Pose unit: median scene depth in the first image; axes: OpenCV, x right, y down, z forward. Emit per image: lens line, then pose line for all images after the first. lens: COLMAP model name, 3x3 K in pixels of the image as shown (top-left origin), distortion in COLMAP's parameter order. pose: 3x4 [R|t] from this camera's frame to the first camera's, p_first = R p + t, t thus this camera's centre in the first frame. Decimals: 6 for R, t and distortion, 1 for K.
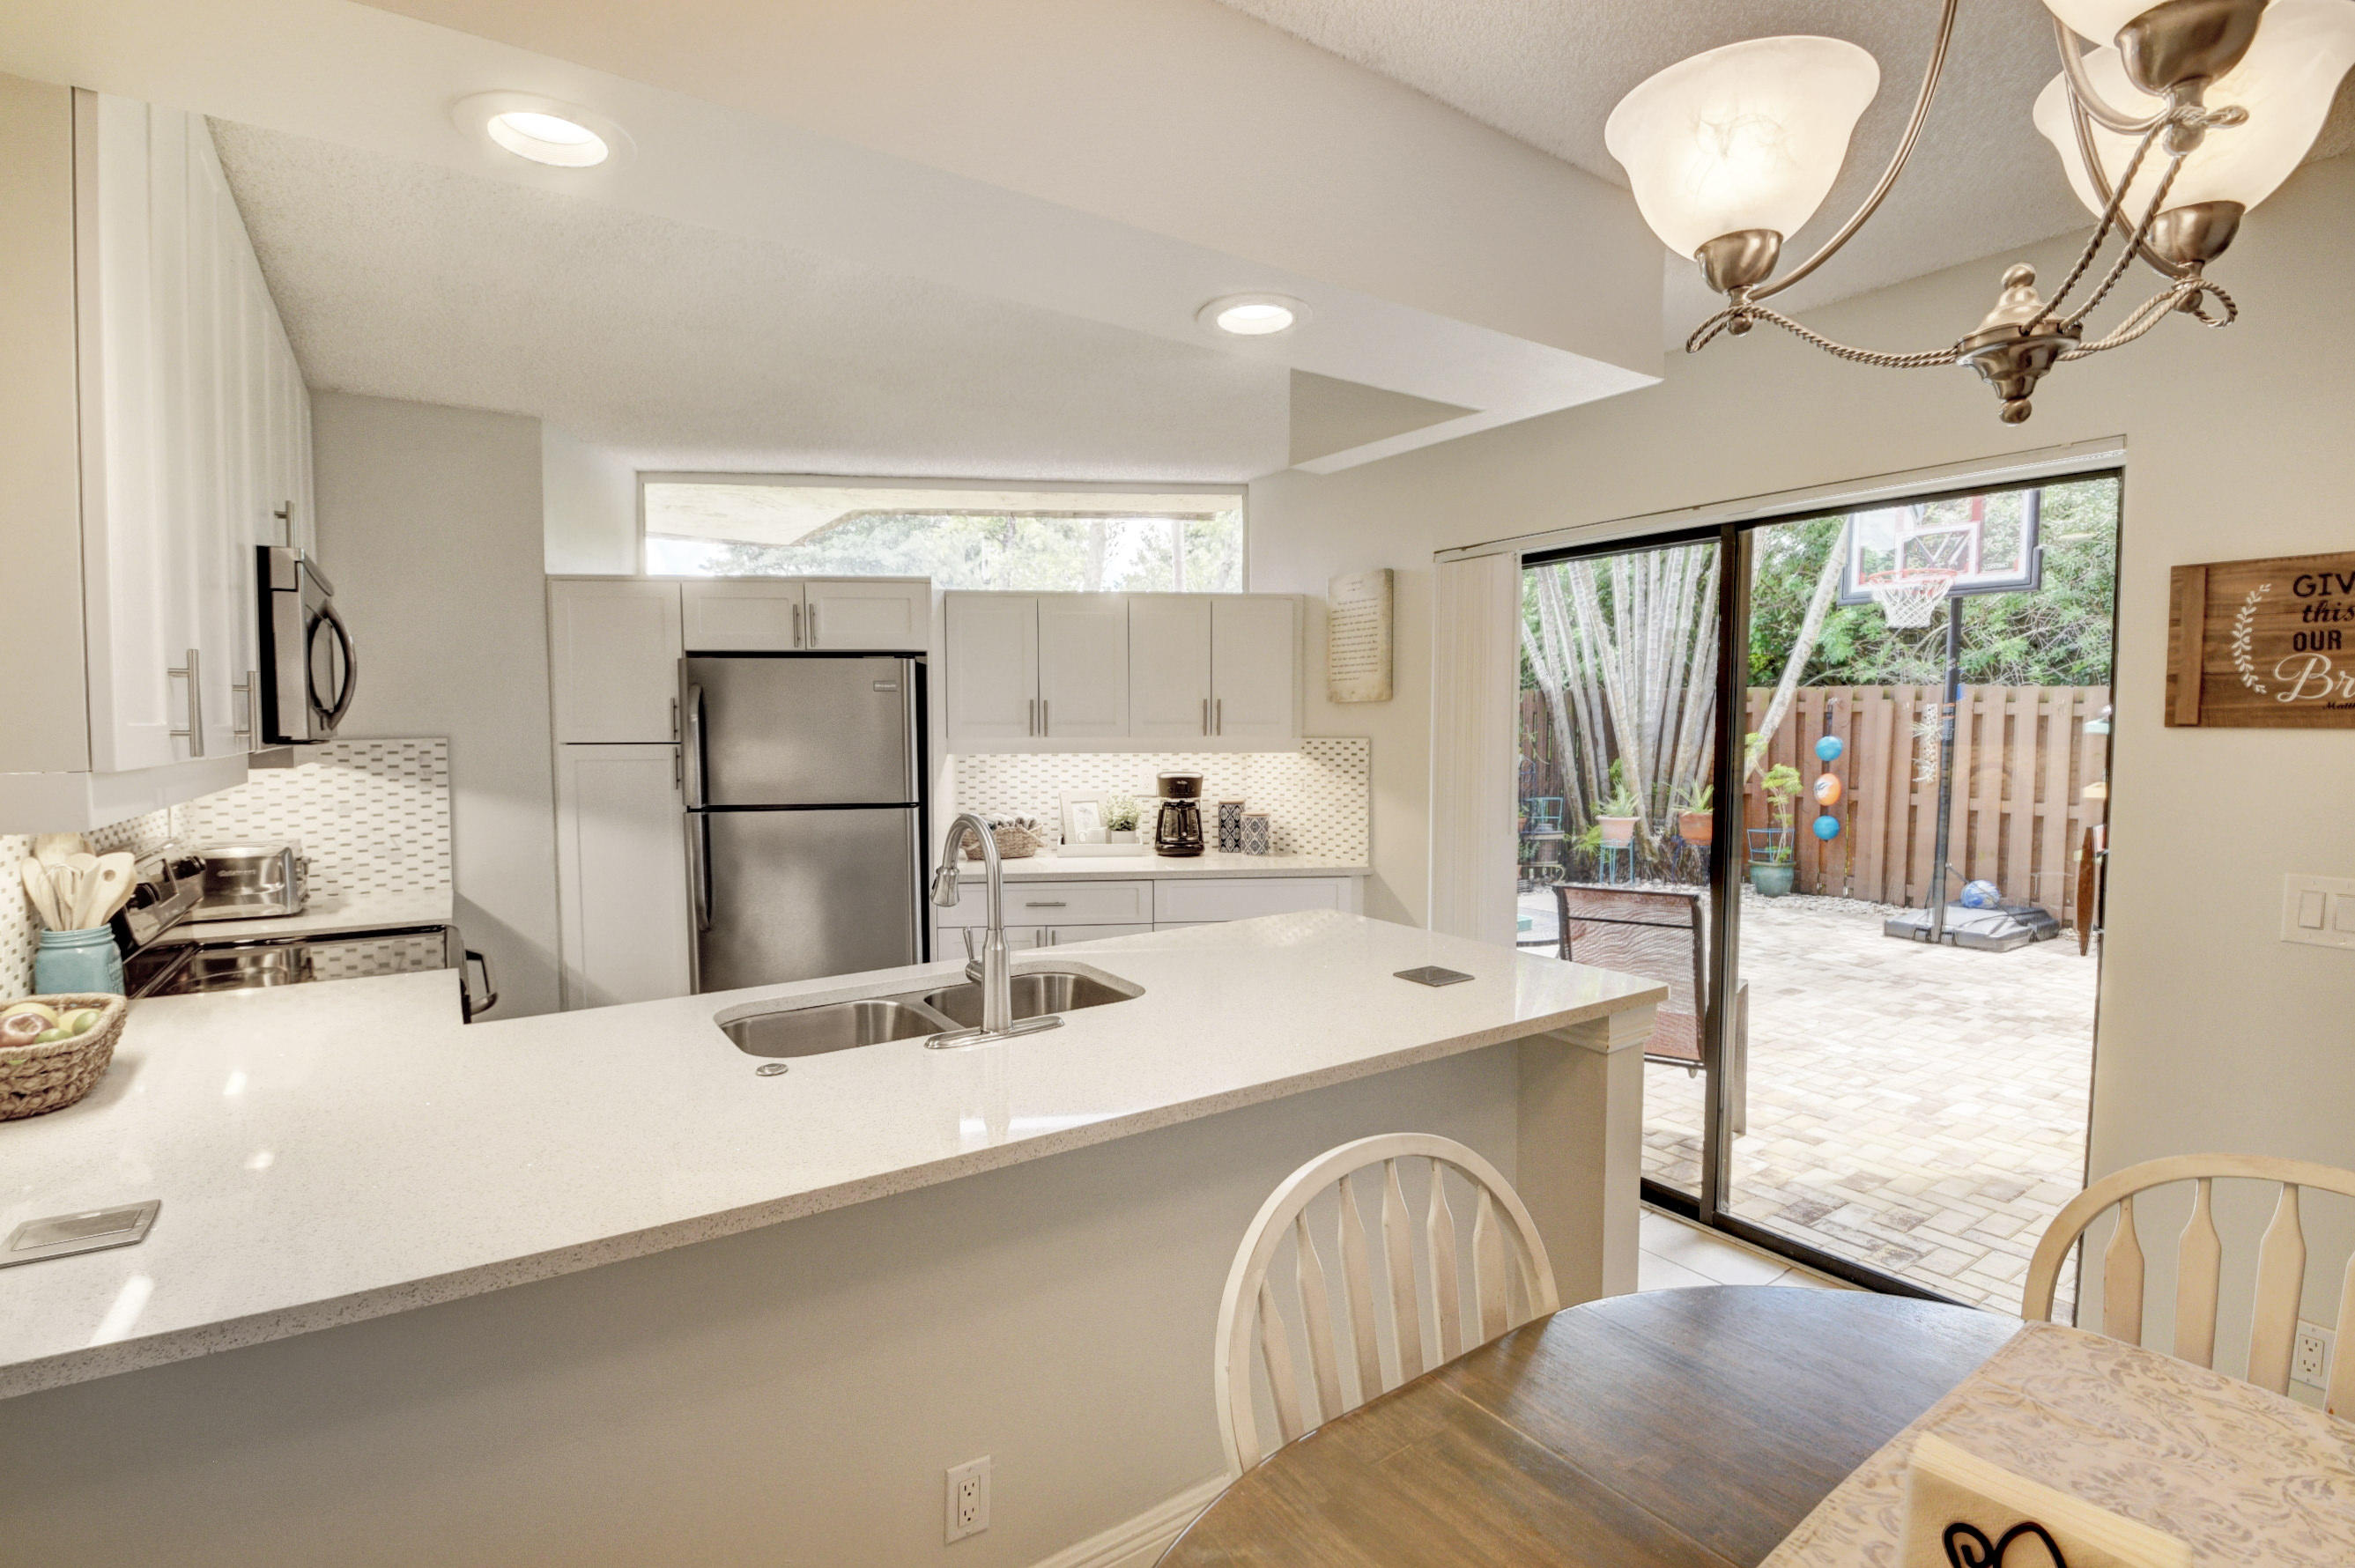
lens RADIAL K [[1089.6, 0, 1177.5], [0, 1089.6, 782.4], [0, 0, 1]] dist [0.010525, -0.028306]
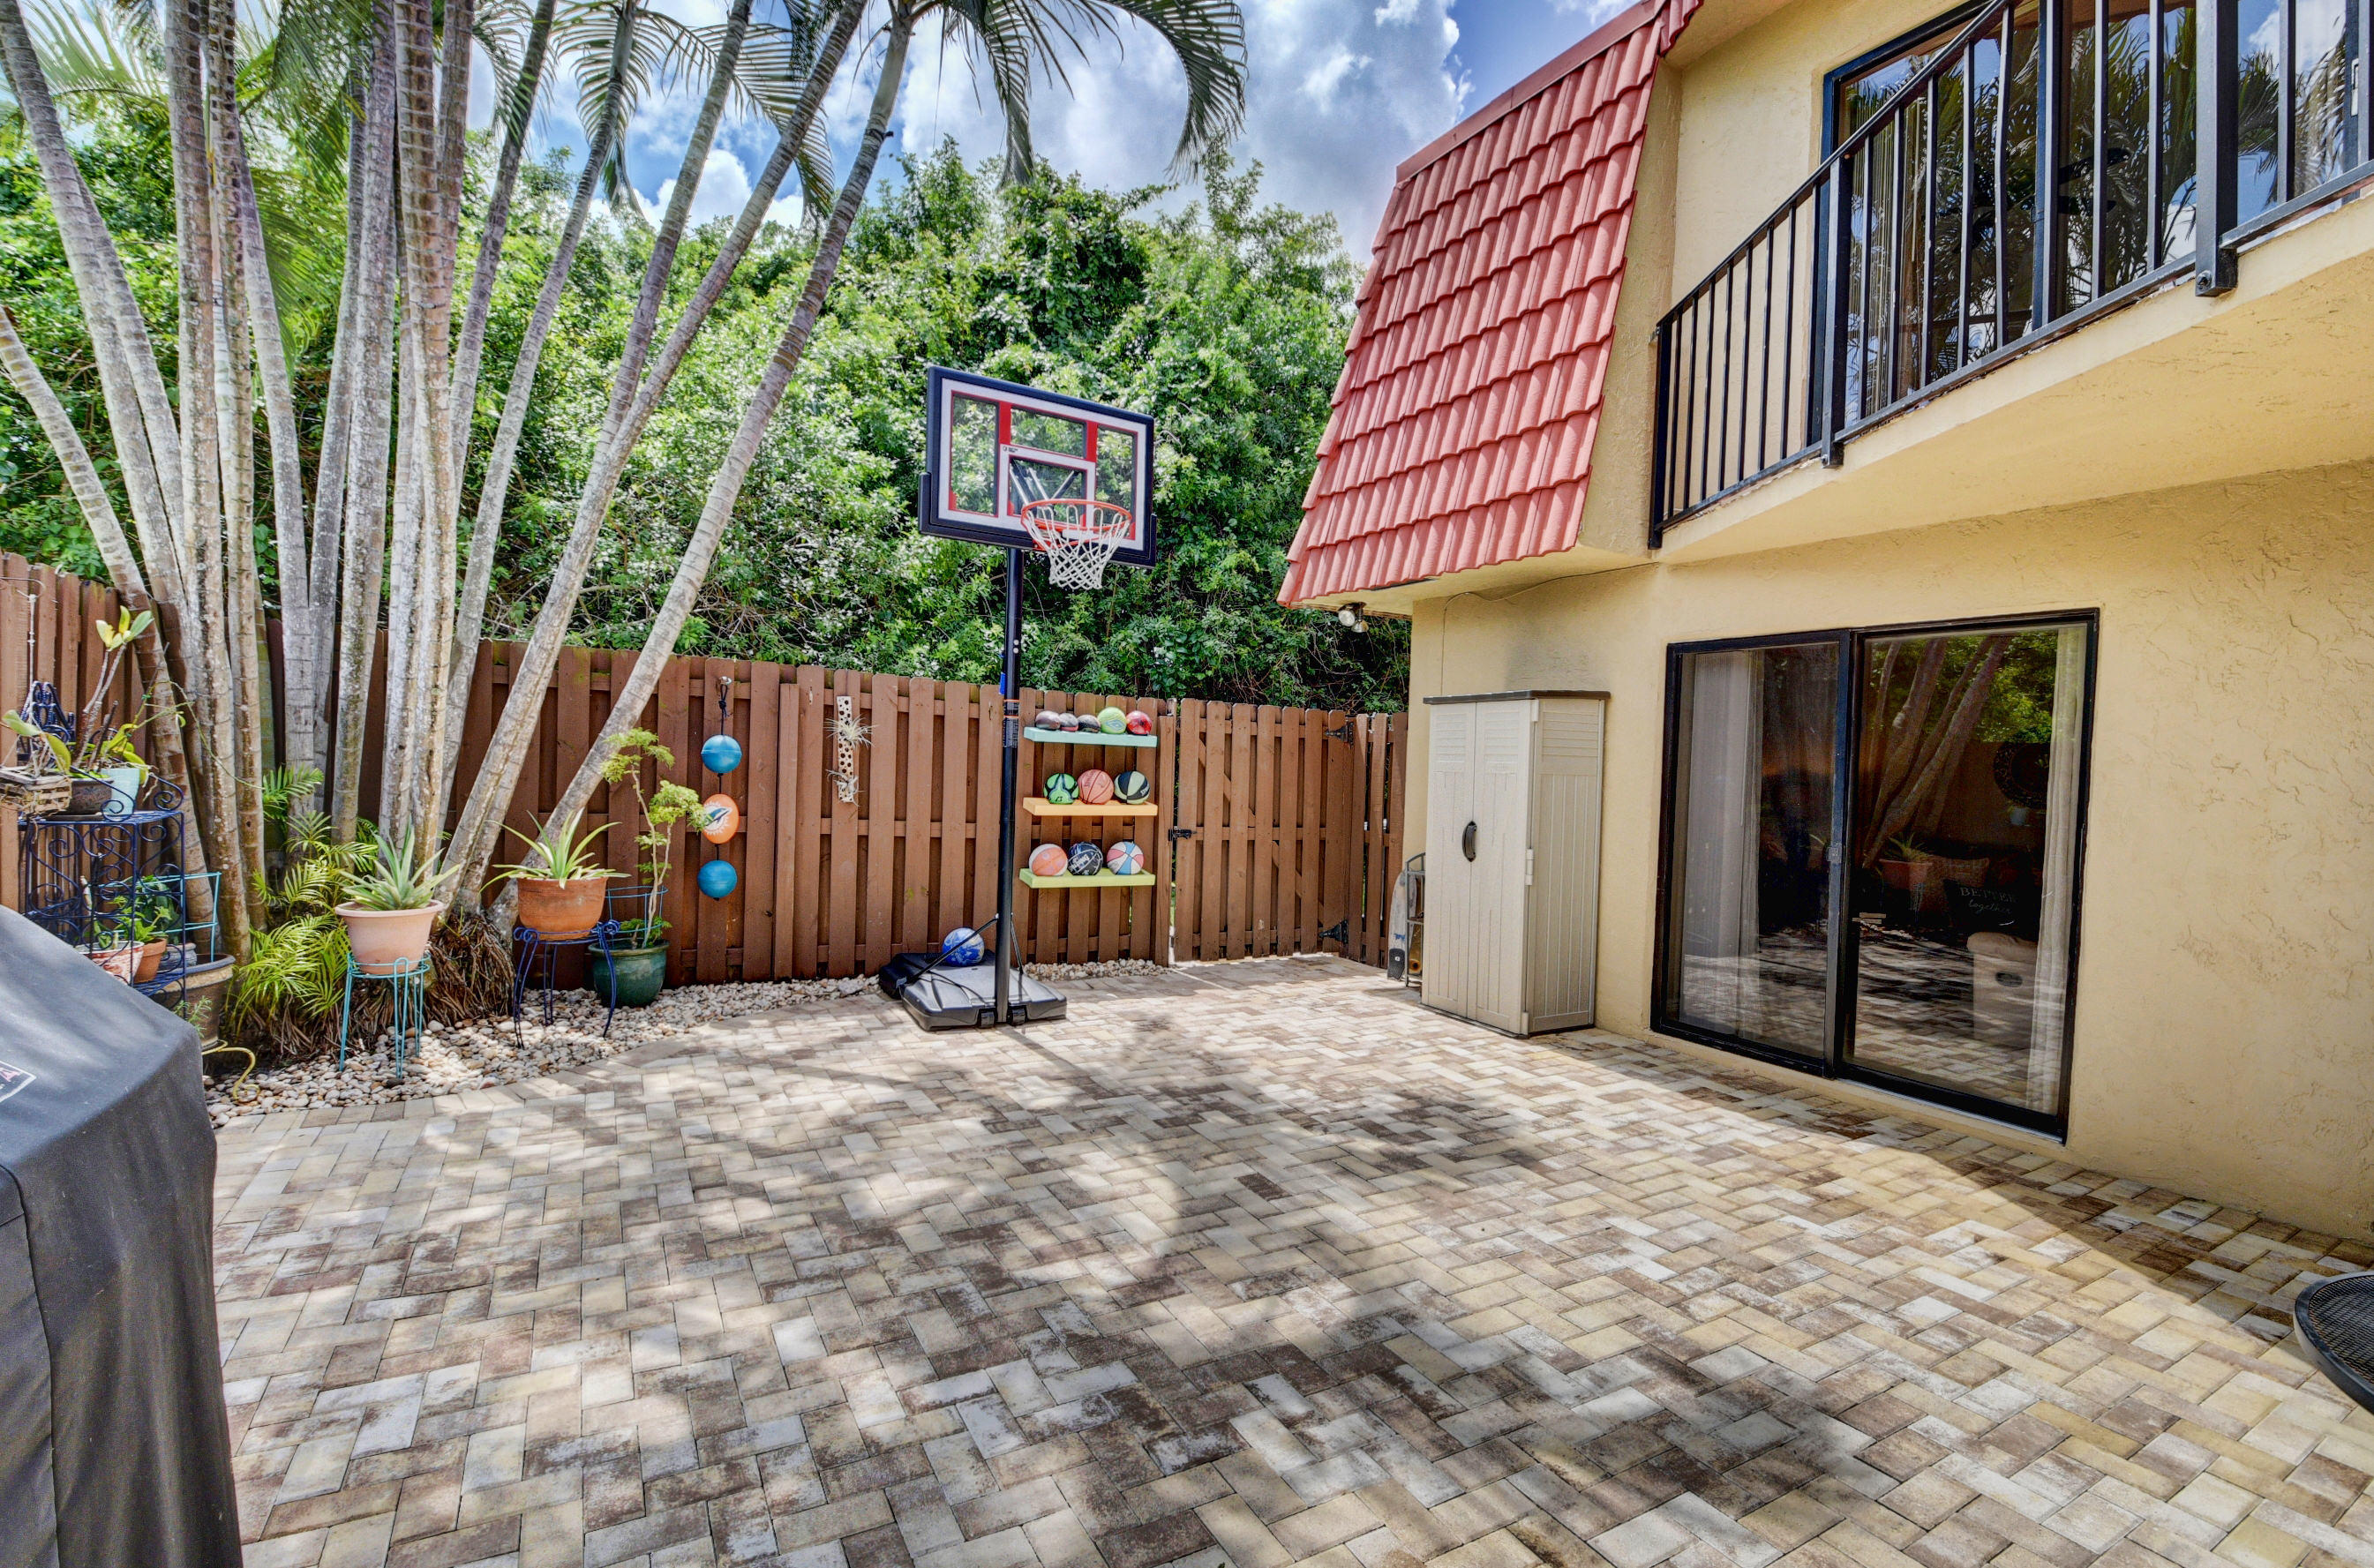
lens RADIAL K [[1052.9, 0, 1189.9], [0, 1052.9, 778.0], [0, 0, 1]] dist [0.003210, -0.018172]
pose [[0.075899, -0.019050, 0.996933, 0.009731], [0.016028, 0.999712, 0.017883, -0.052769], [-0.996987, 0.014621, 0.076183, 1.486239]]
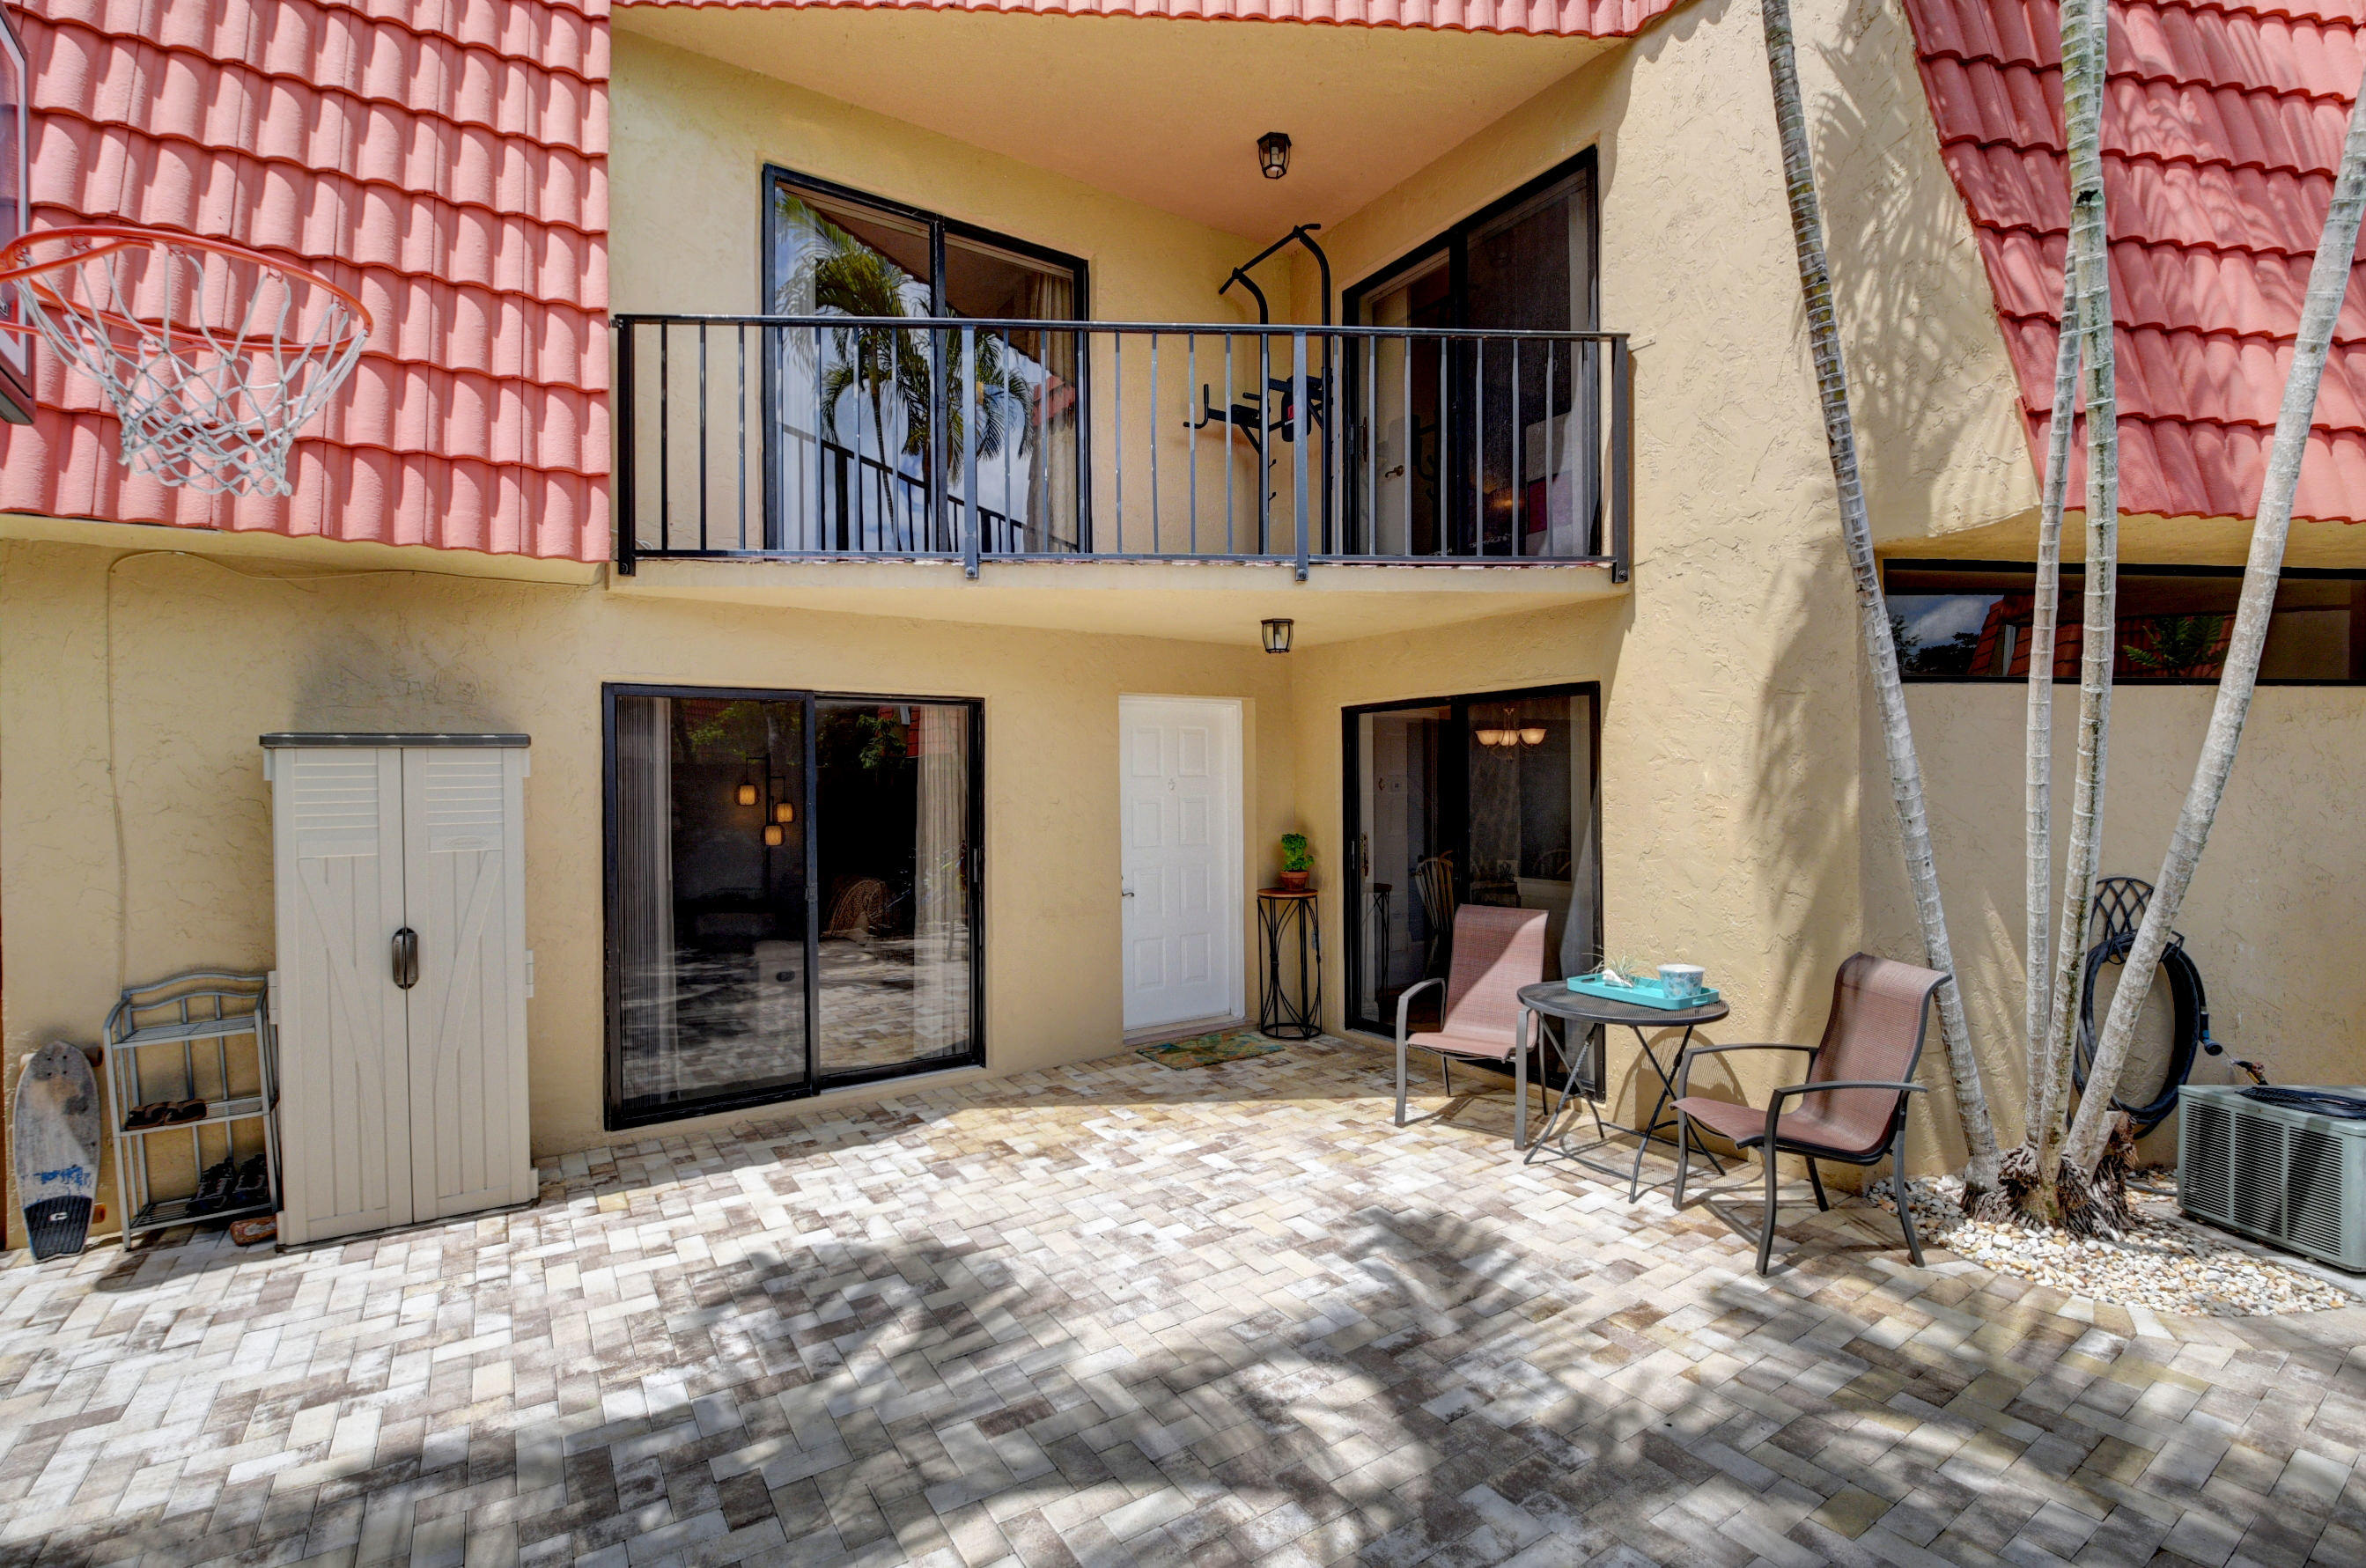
lens RADIAL K [[1036.7, 0, 1188.5], [0, 1036.7, 785.4], [0, 0, 1]] dist [0.009972, -0.024348]
pose [[-0.999976, 0.006198, 0.003053, 0.729257], [0.006359, 0.998424, 0.055760, -0.136105], [-0.002703, 0.055778, -0.998440, 2.111848]]
